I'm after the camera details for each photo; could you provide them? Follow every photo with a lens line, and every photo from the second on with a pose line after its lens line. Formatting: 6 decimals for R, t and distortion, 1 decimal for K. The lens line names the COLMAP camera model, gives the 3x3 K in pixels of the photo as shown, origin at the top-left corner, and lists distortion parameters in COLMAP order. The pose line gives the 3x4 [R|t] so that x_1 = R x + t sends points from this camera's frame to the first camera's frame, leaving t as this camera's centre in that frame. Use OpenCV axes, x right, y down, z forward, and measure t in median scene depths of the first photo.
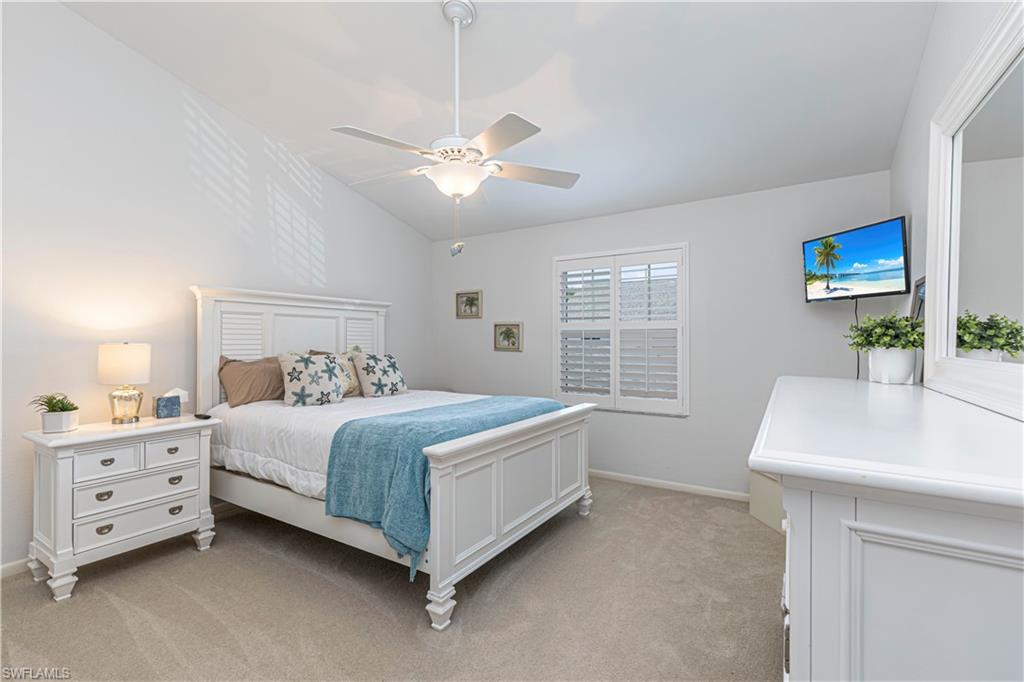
lens RADIAL K [[456.7, 0, 517.7], [0, 456.7, 339.5], [0, 0, 1]] dist [0.004831, -0.000100]
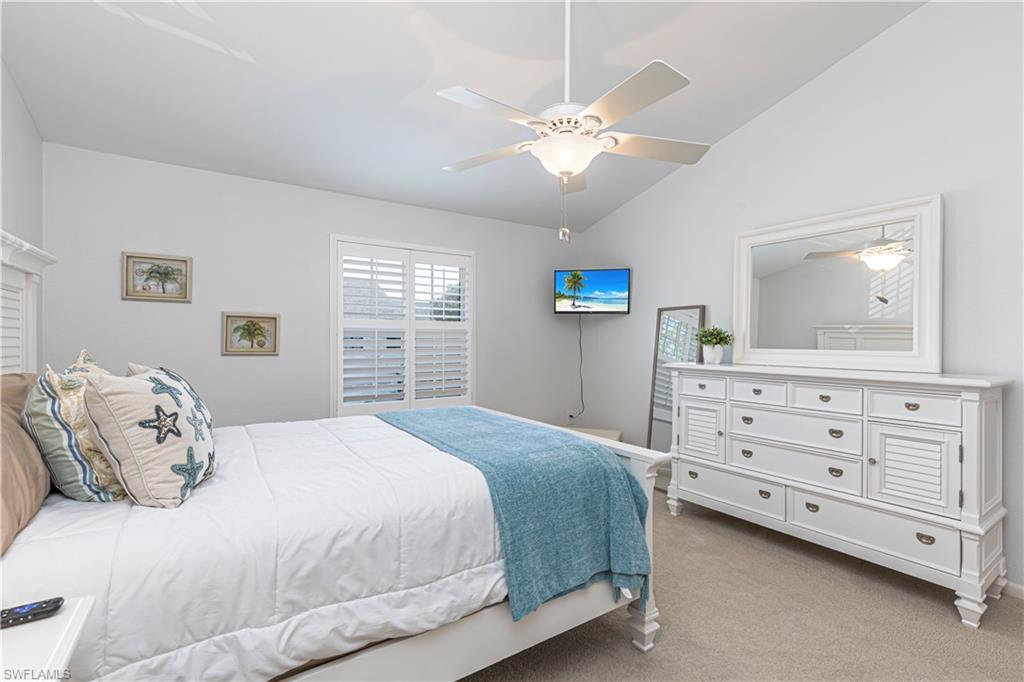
lens RADIAL K [[456.7, 0, 517.7], [0, 456.7, 339.5], [0, 0, 1]] dist [0.004831, -0.000100]
pose [[0.405238, 0.002791, 0.914207, -0.740338], [-0.002797, 0.999994, -0.001814, 0.002622], [-0.914207, -0.001822, 0.405244, 0.559202]]
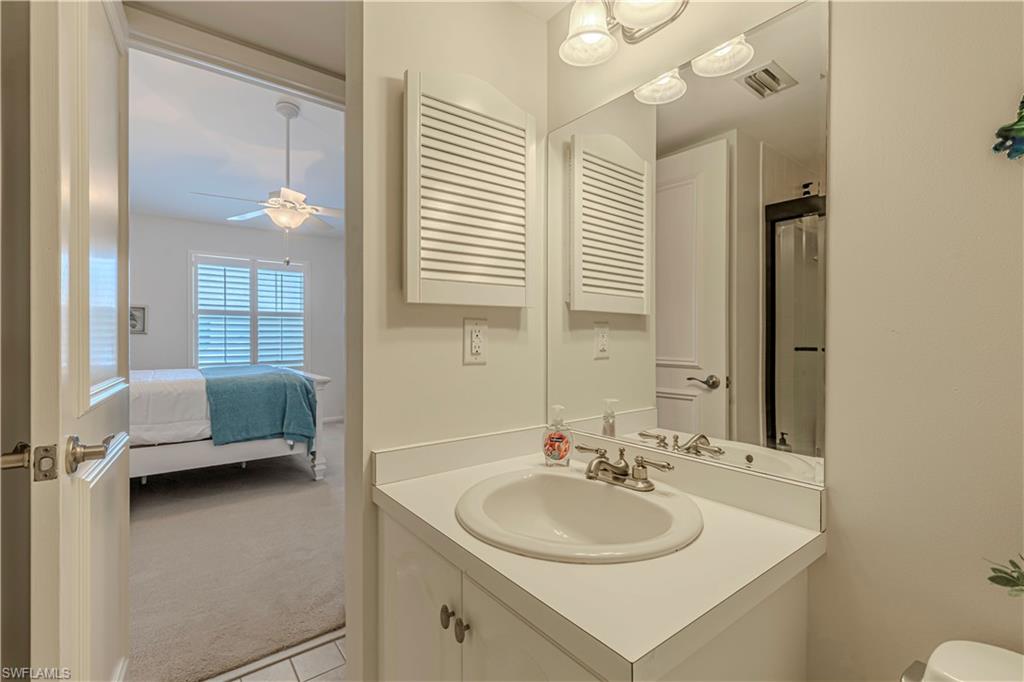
lens RADIAL K [[456.2, 0, 512.0], [0, 456.2, 341.0], [0, 0, 1]] dist [0.002524, 0.000069]
pose [[0.340718, -0.006332, 0.940144, -1.034146], [-0.003178, 0.999964, 0.007887, 0.047174], [-0.940160, -0.005675, 0.340685, -0.204511]]
